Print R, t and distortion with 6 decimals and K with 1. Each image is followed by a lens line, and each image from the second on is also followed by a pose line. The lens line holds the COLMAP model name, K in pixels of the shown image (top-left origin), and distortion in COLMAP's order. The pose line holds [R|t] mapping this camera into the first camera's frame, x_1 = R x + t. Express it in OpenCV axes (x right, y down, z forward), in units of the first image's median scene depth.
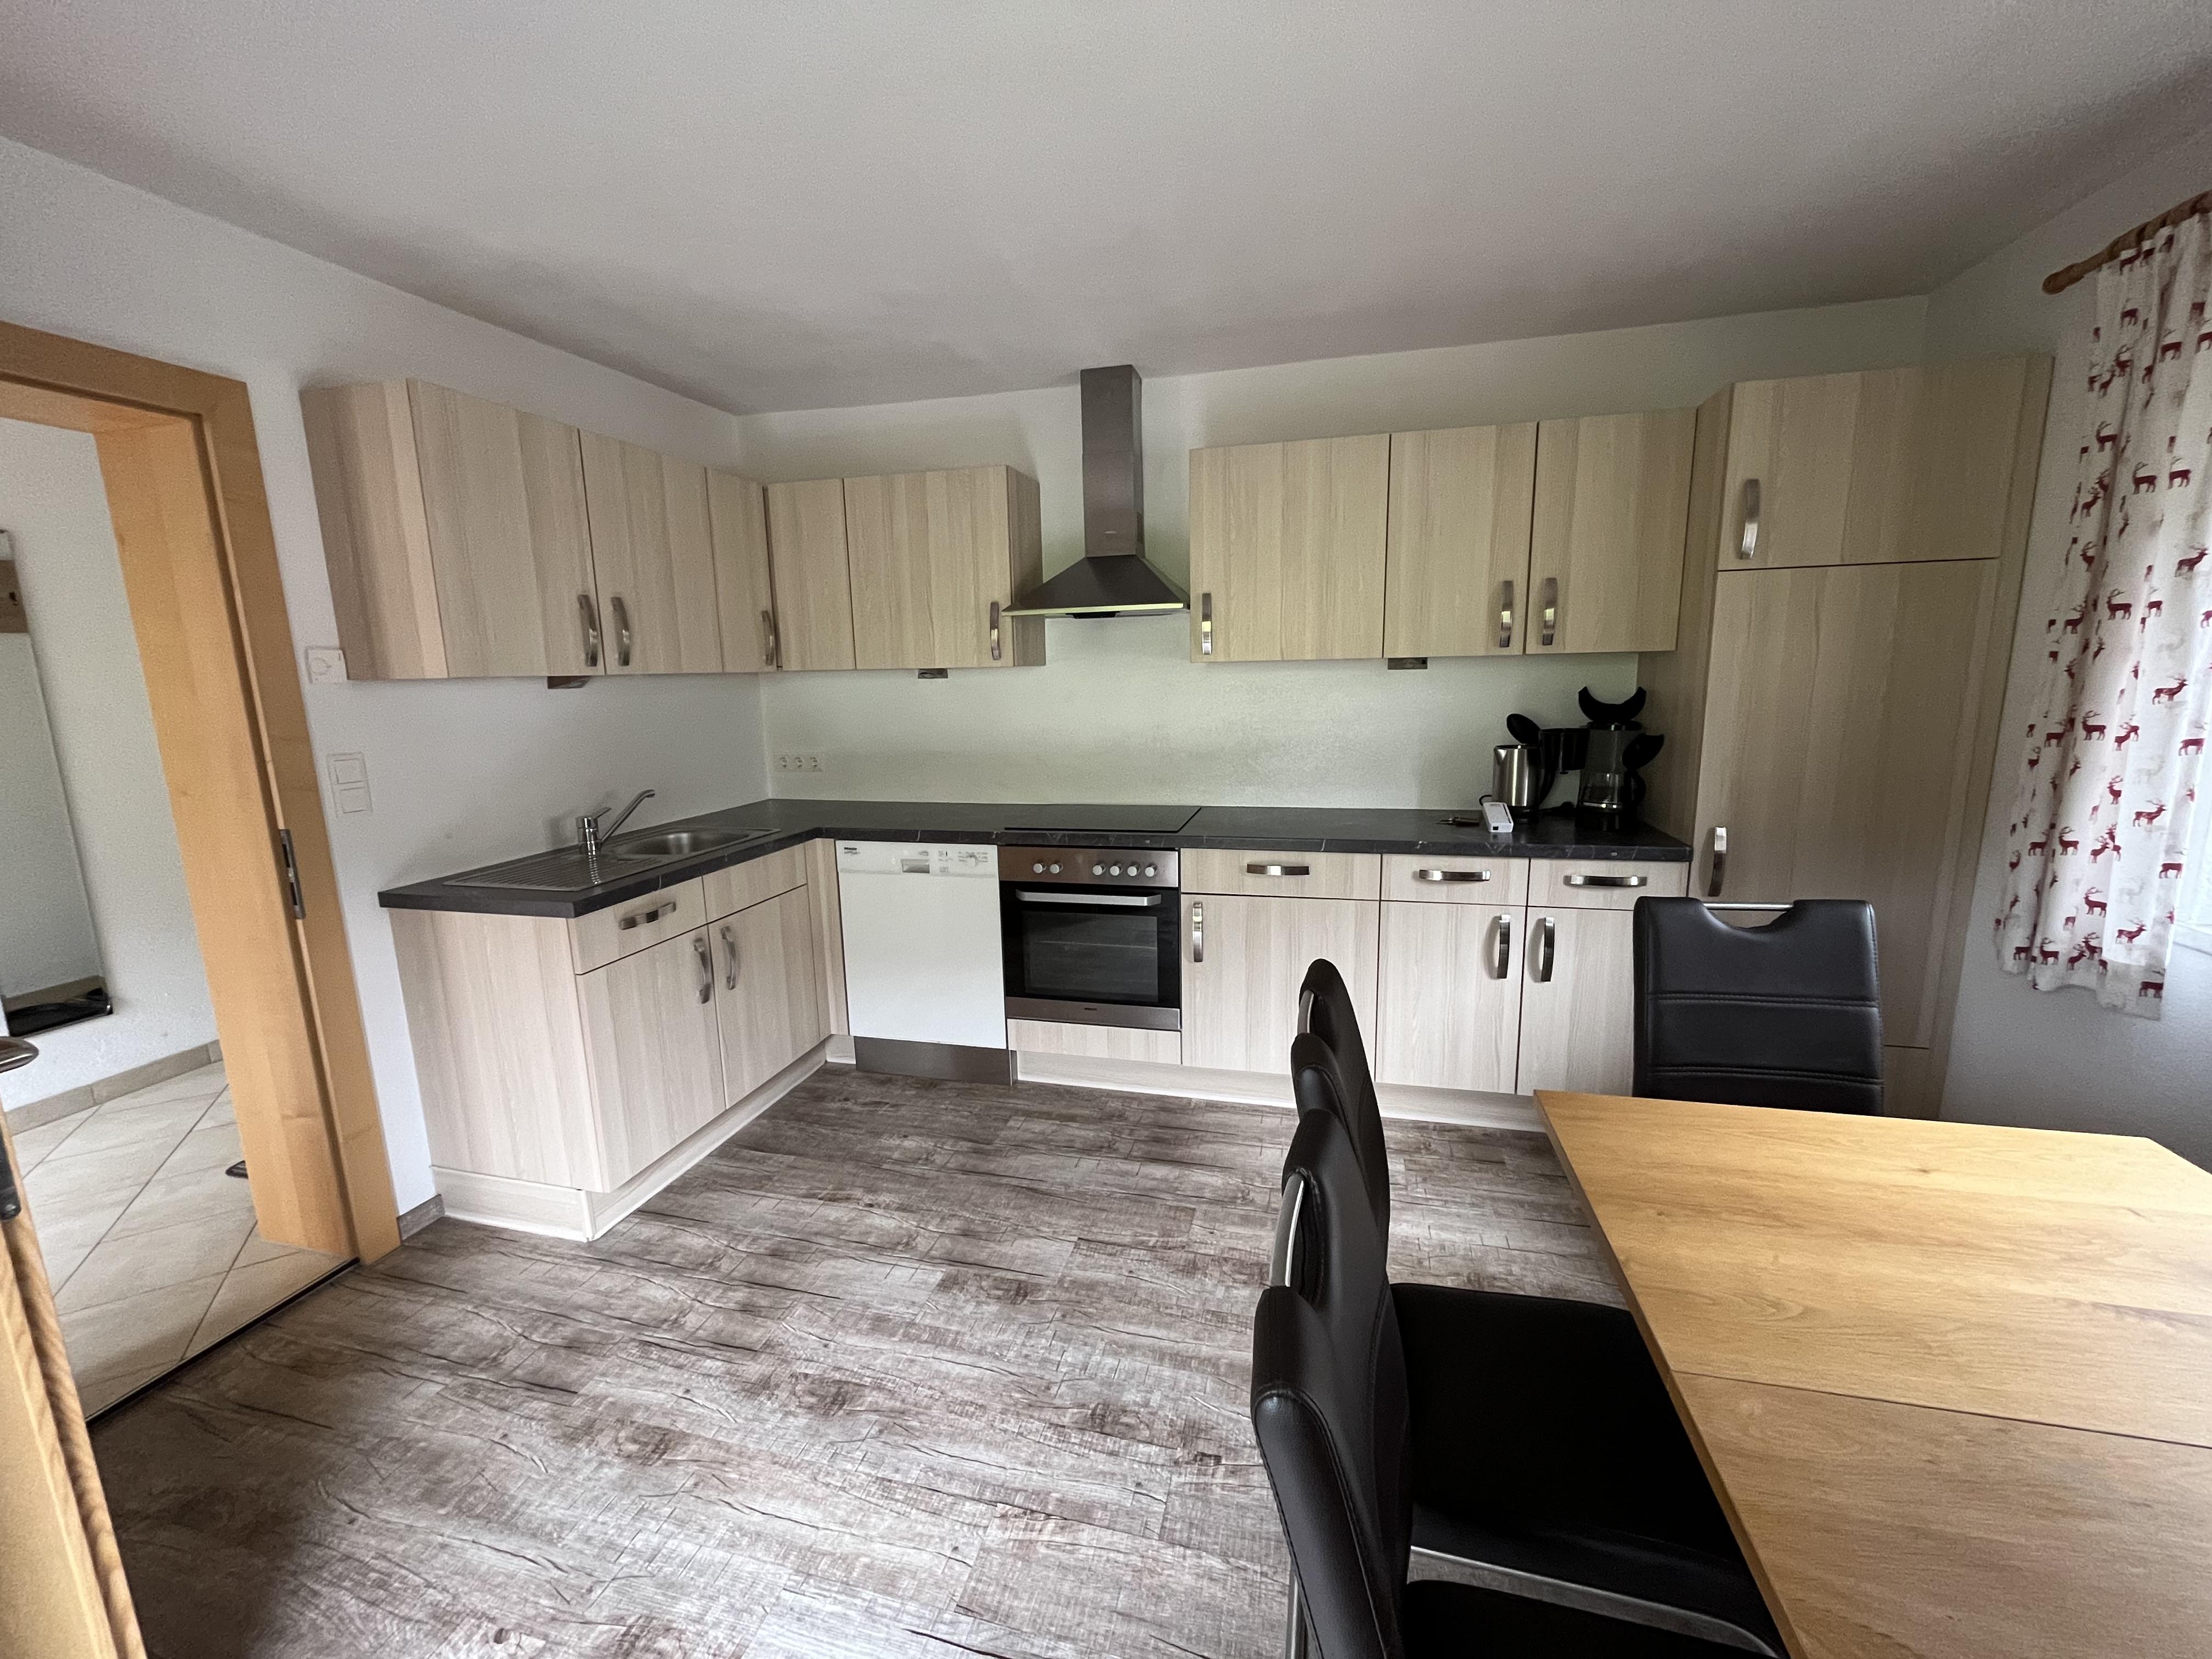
lens RADIAL K [[898.7, 0, 1106.0], [0, 898.7, 829.5], [0, 0, 1]] dist [-0.001003, -0.000222]
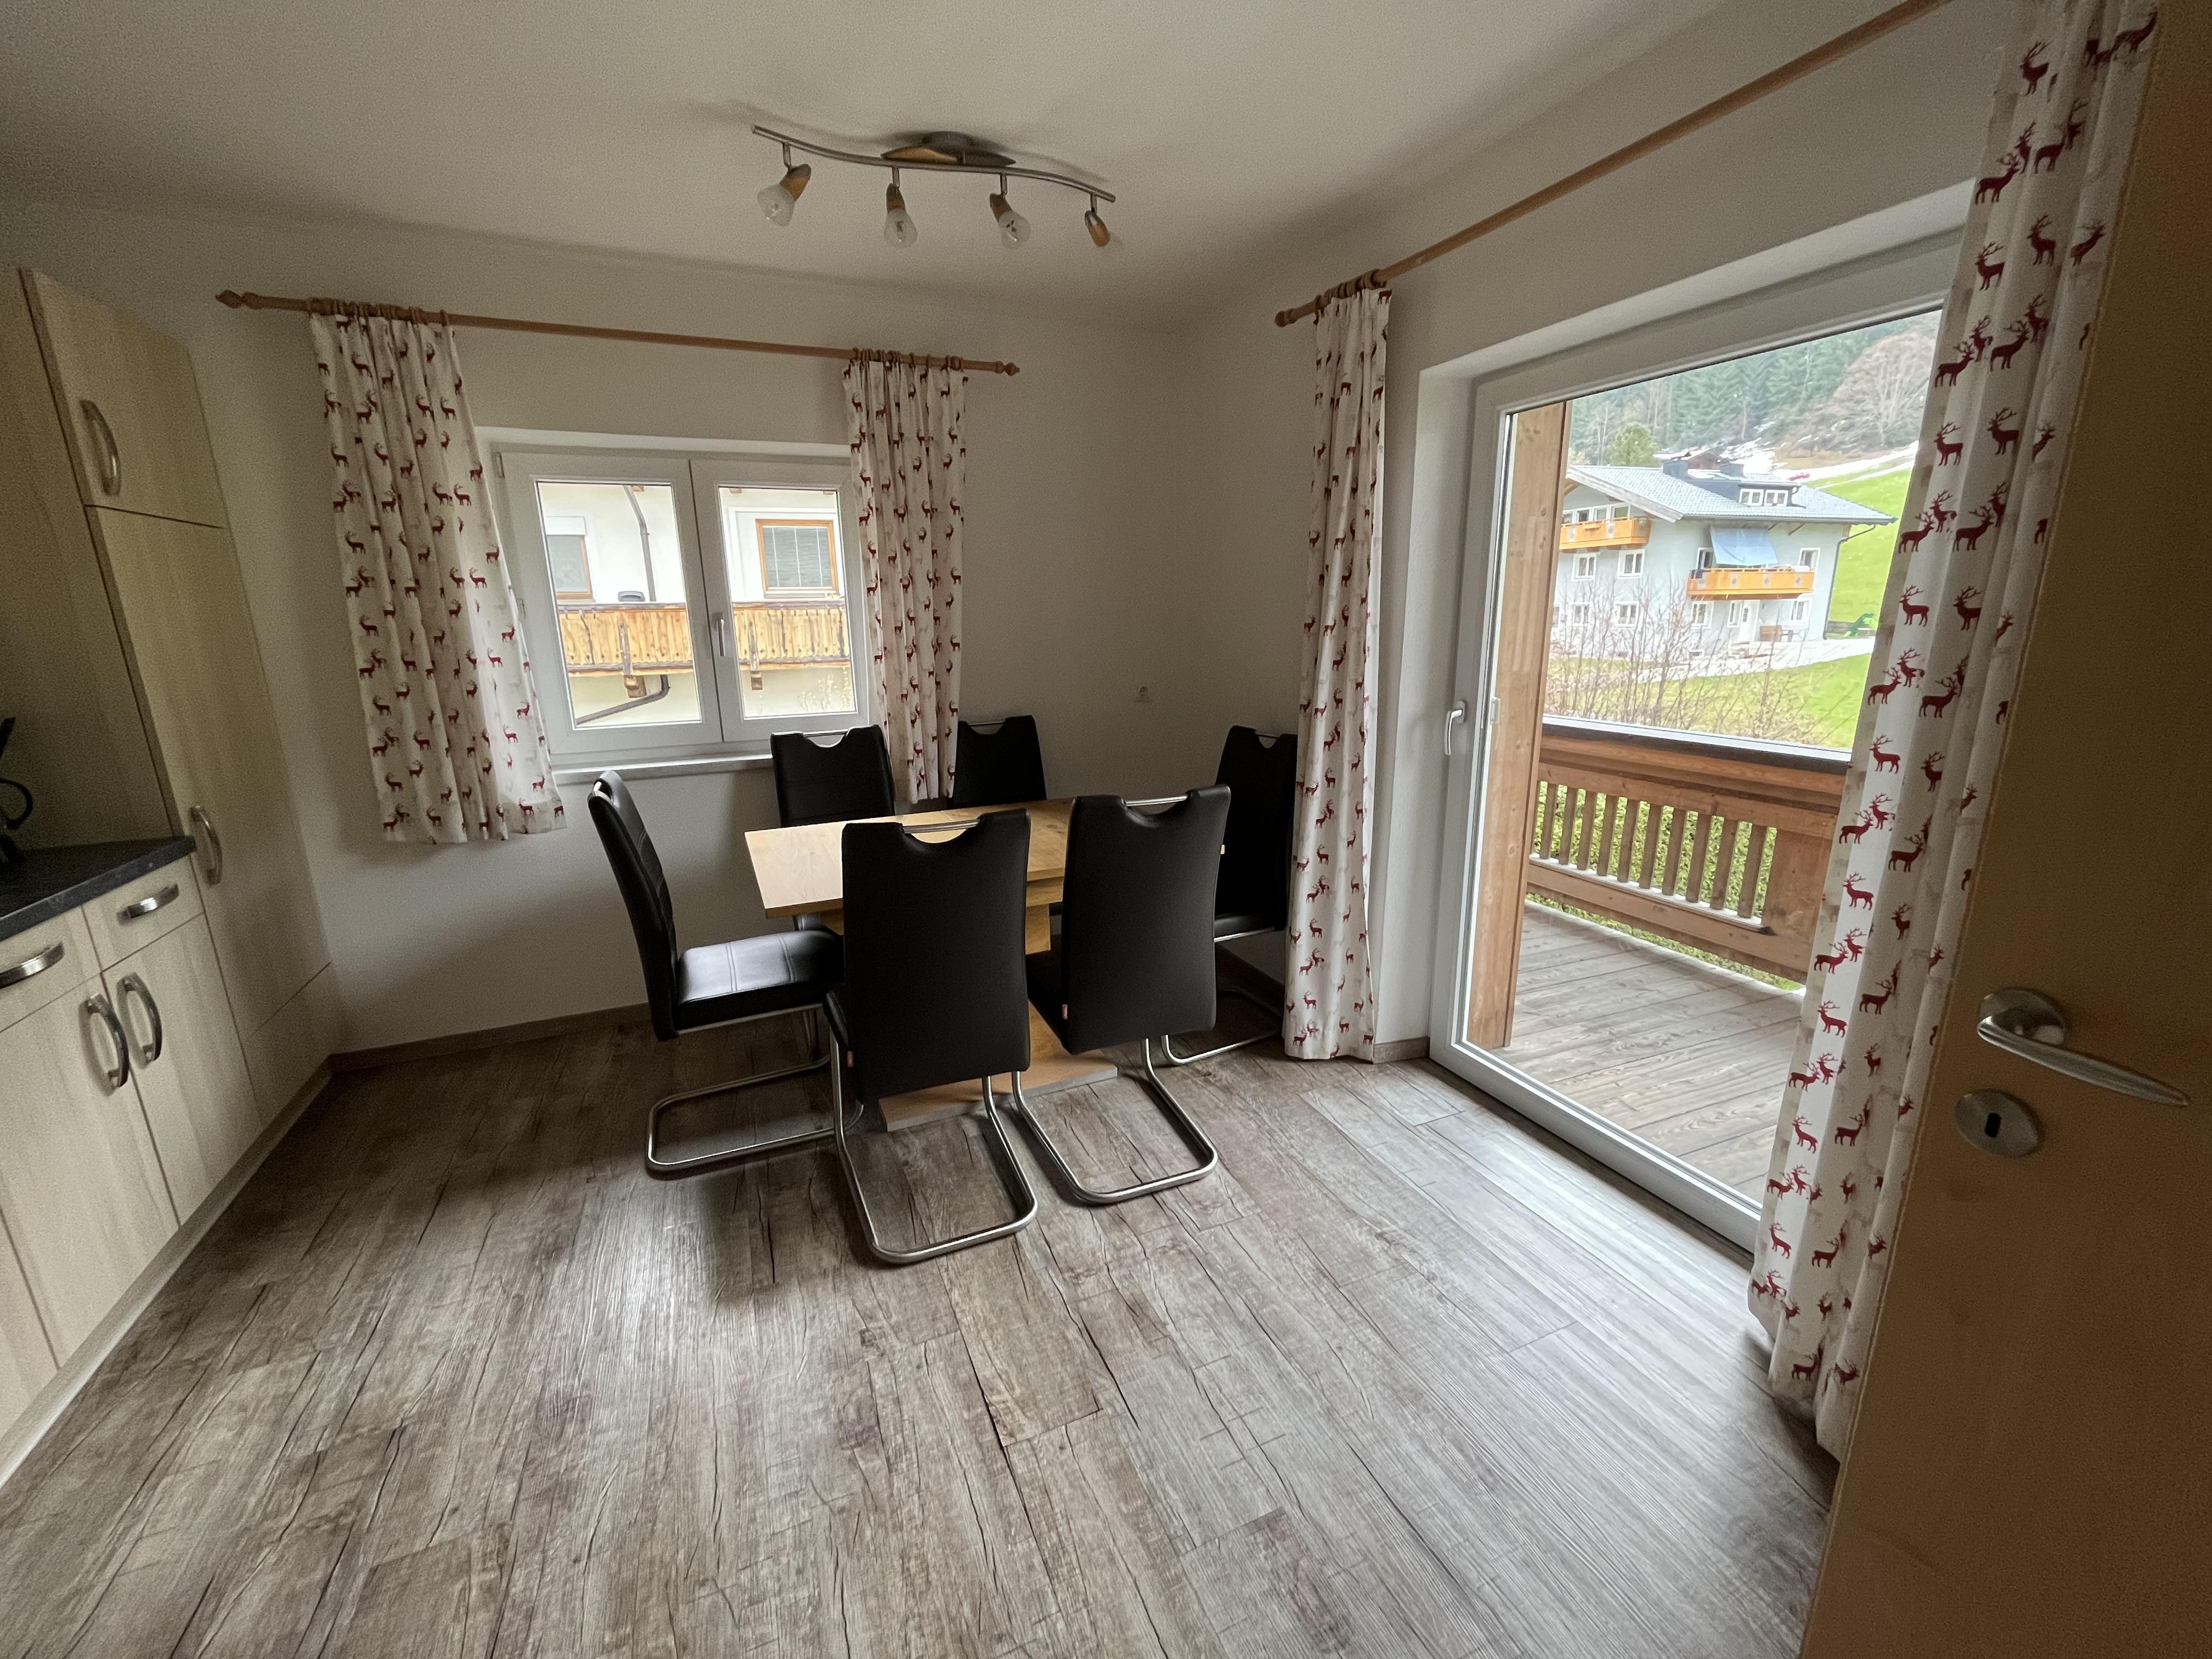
lens RADIAL K [[898.7, 0, 1106.0], [0, 898.7, 829.5], [0, 0, 1]] dist [-0.001003, -0.000222]
pose [[-0.618650, -0.154330, 0.770360, -0.830800], [0.173194, 0.929608, 0.325319, -0.169908], [-0.766340, 0.334680, -0.548373, 1.215597]]
